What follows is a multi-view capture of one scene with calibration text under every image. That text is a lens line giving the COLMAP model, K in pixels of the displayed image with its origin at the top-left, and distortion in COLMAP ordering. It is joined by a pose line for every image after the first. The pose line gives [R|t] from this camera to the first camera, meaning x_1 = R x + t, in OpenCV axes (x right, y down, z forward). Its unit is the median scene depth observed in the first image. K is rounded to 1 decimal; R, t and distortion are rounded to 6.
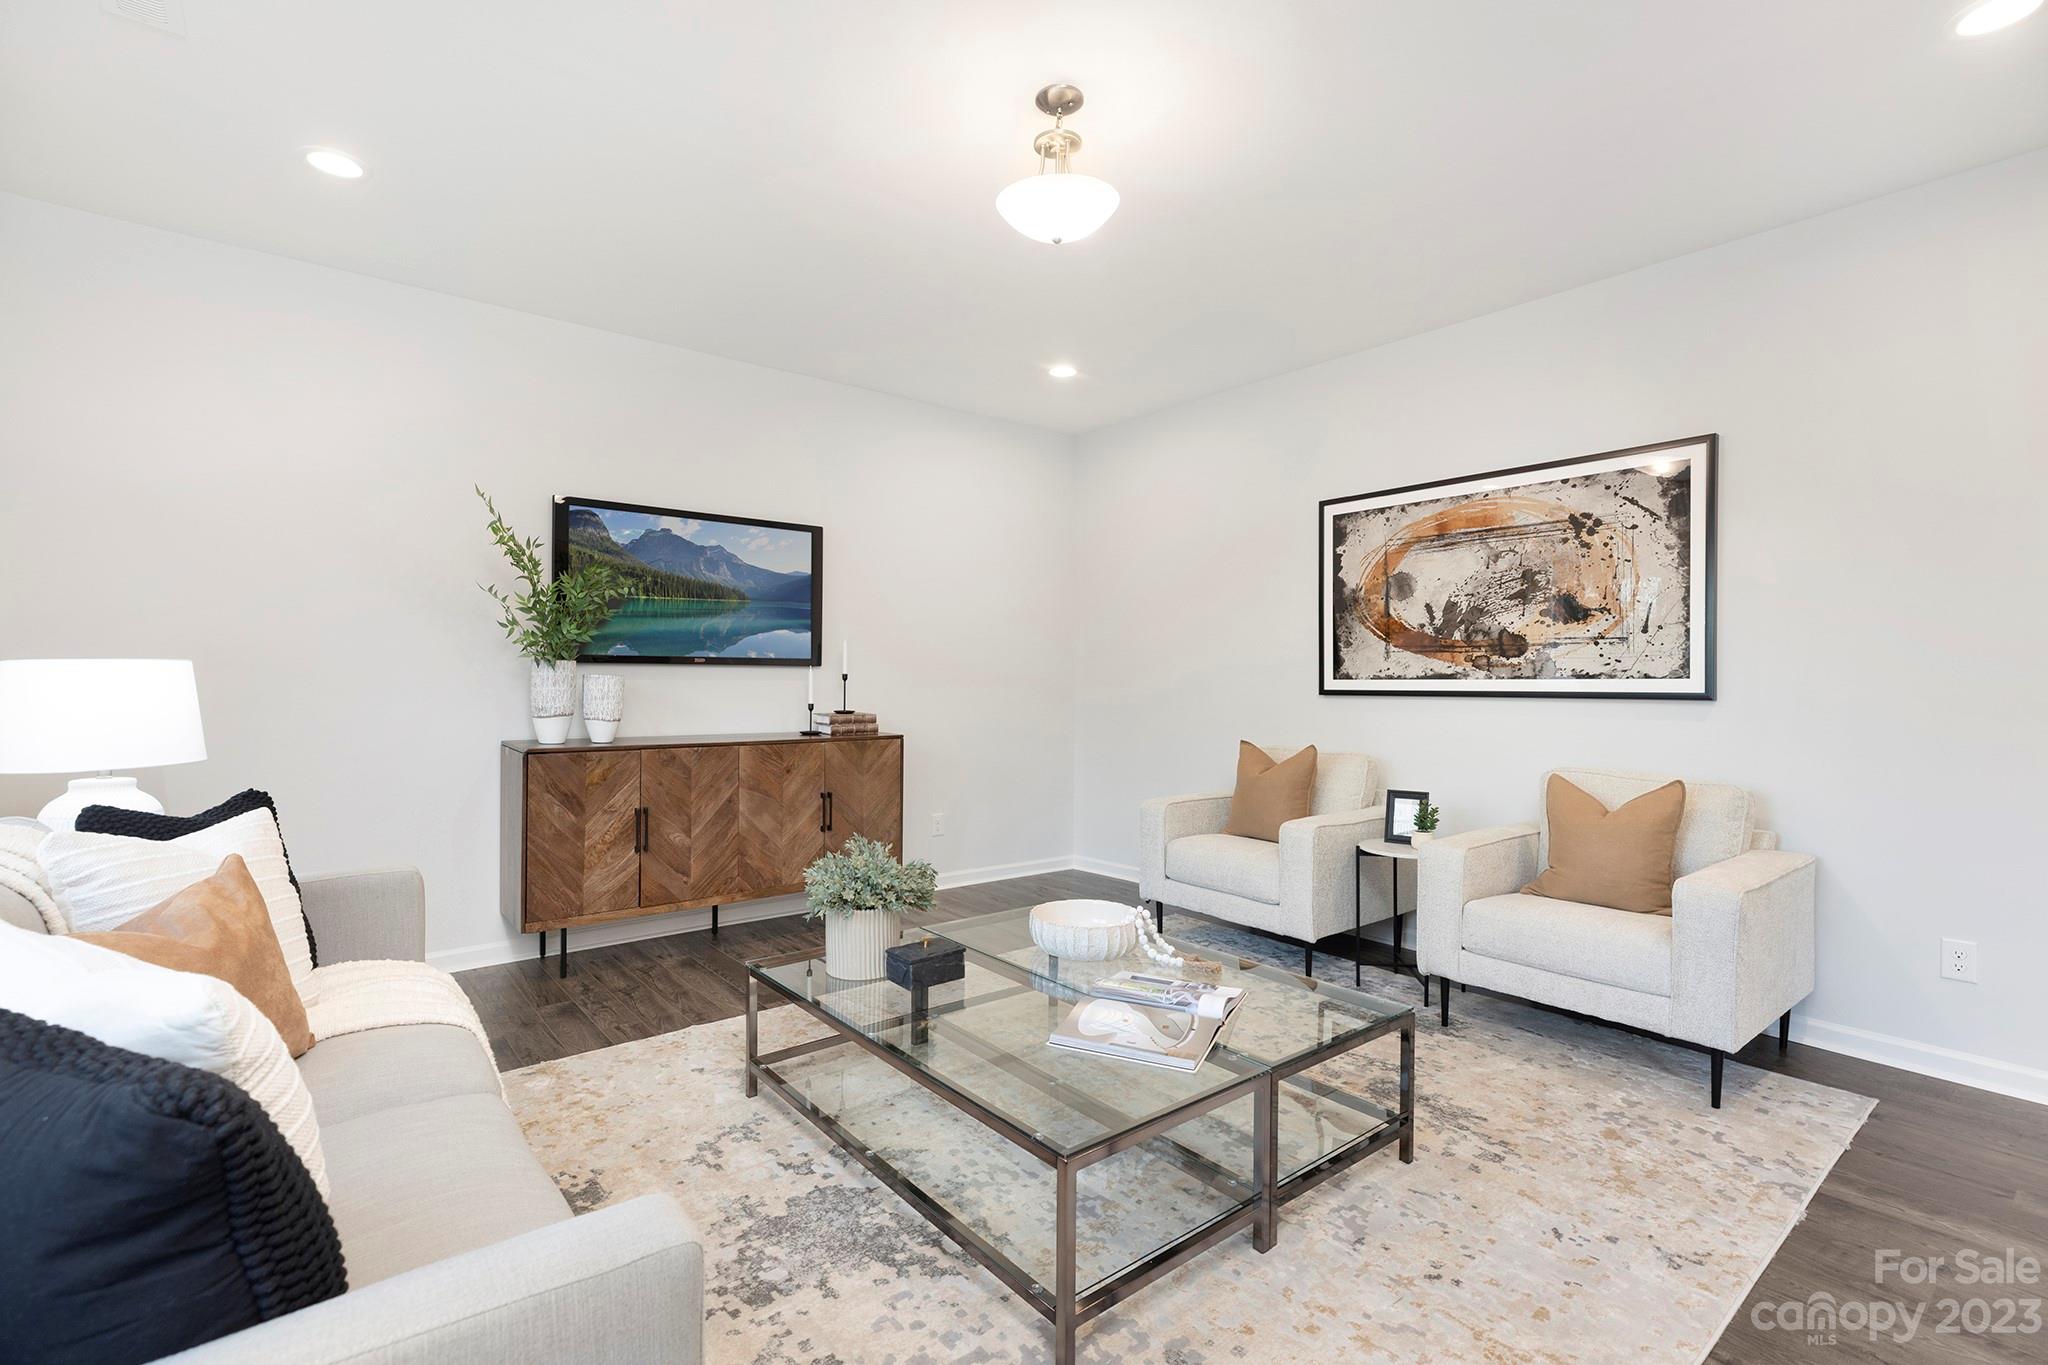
lens RADIAL K [[915.3, 0, 1026.2], [0, 915.3, 676.9], [0, 0, 1]] dist [-0.000680, -0.000141]
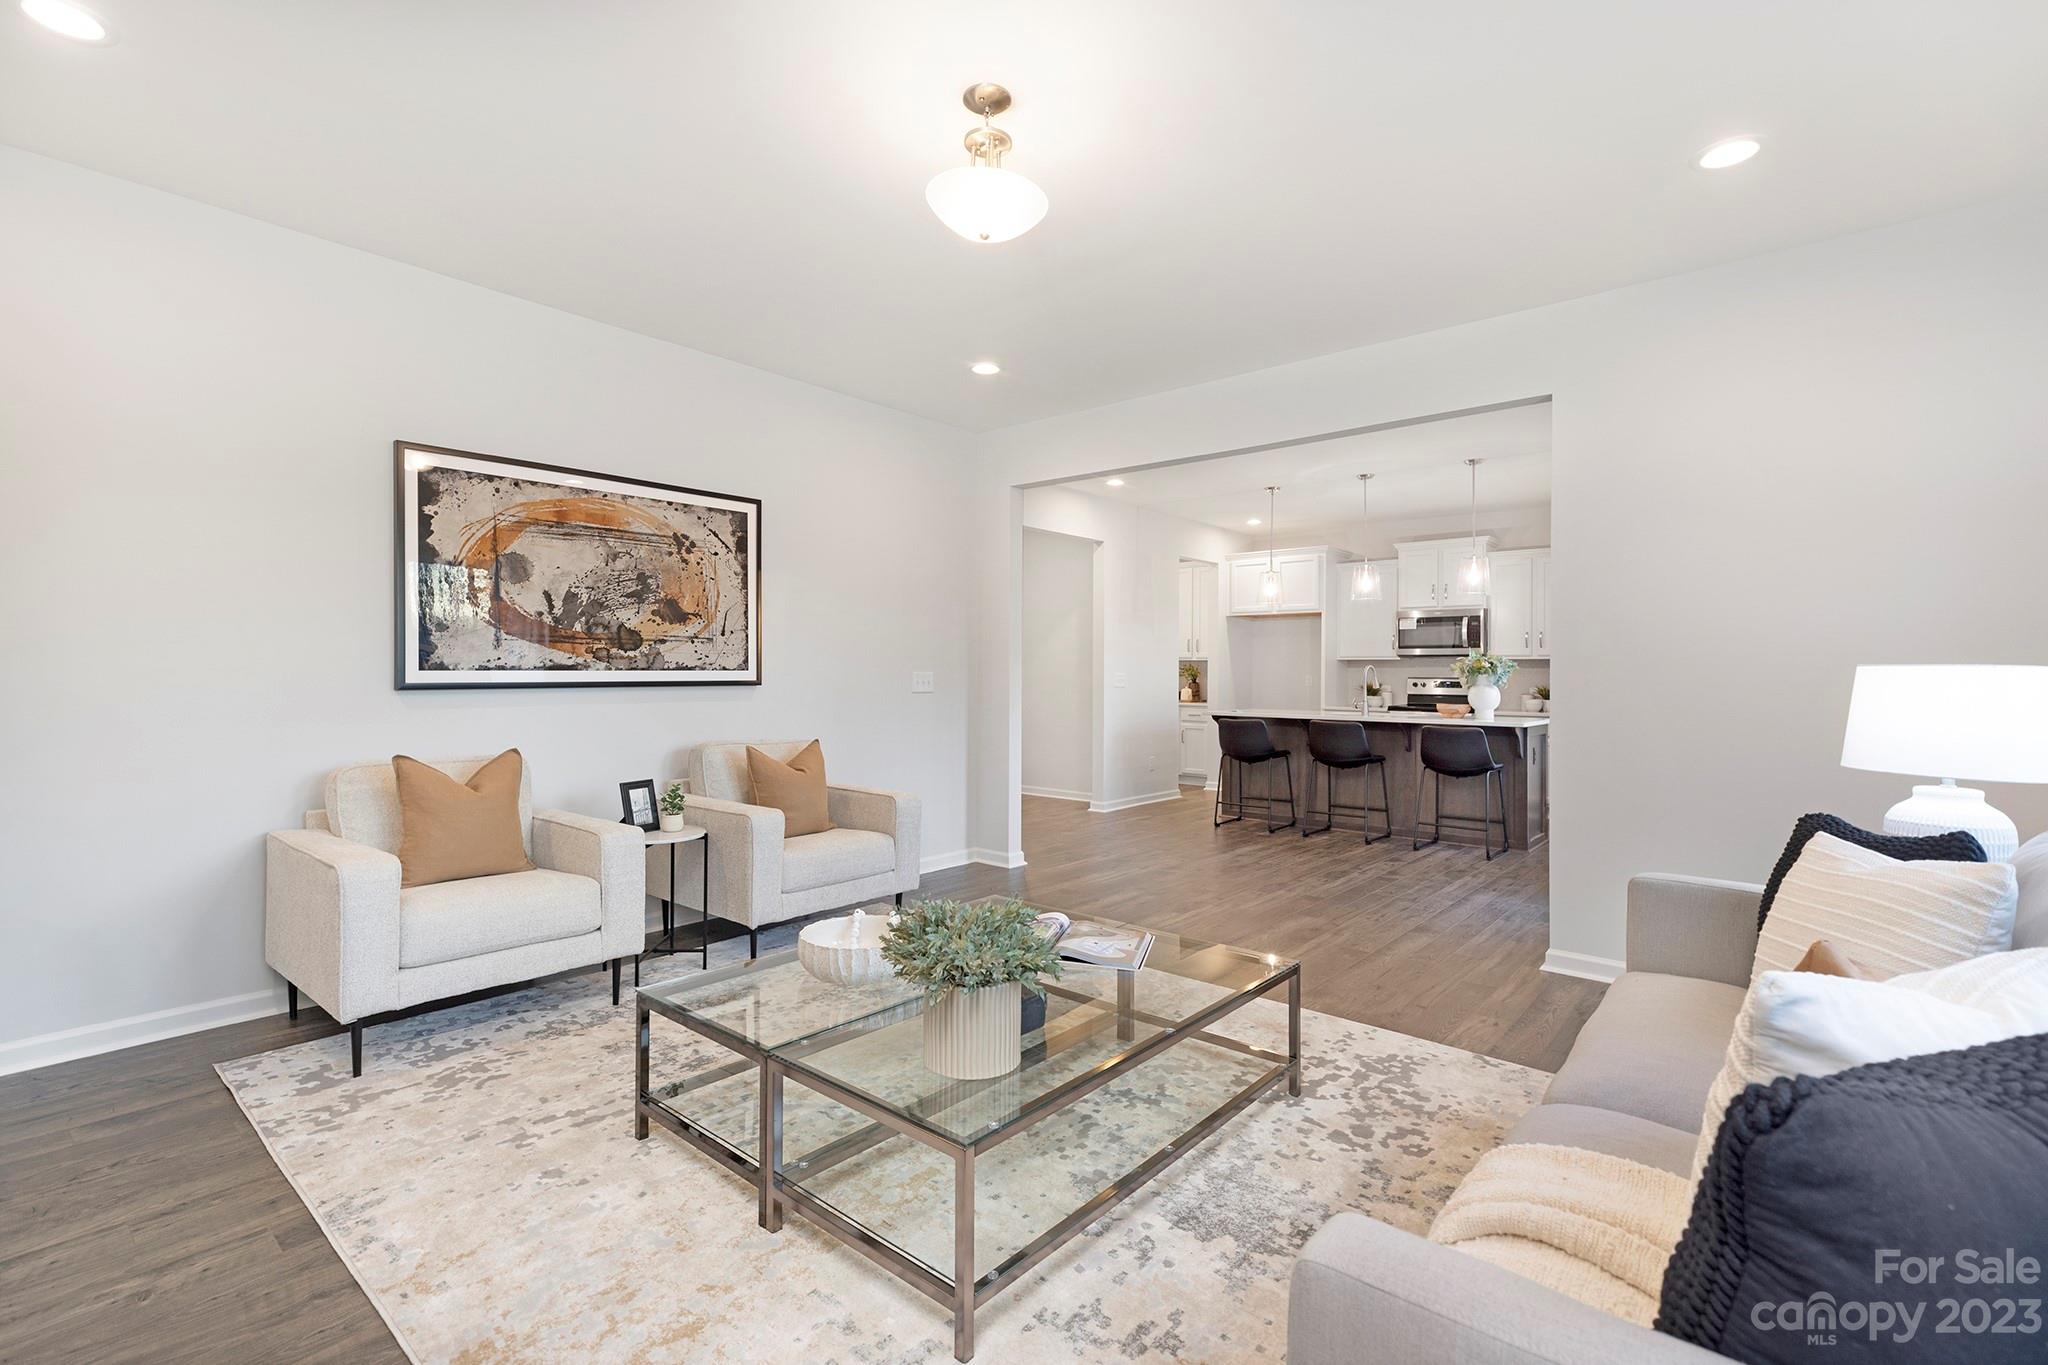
lens RADIAL K [[915.3, 0, 1026.2], [0, 915.3, 676.9], [0, 0, 1]] dist [-0.000680, -0.000141]
pose [[-0.179812, -0.001517, 0.983700, -0.614480], [-0.000415, 0.999999, 0.001467, 0.008167], [-0.983701, -0.000145, -0.179813, 0.705888]]
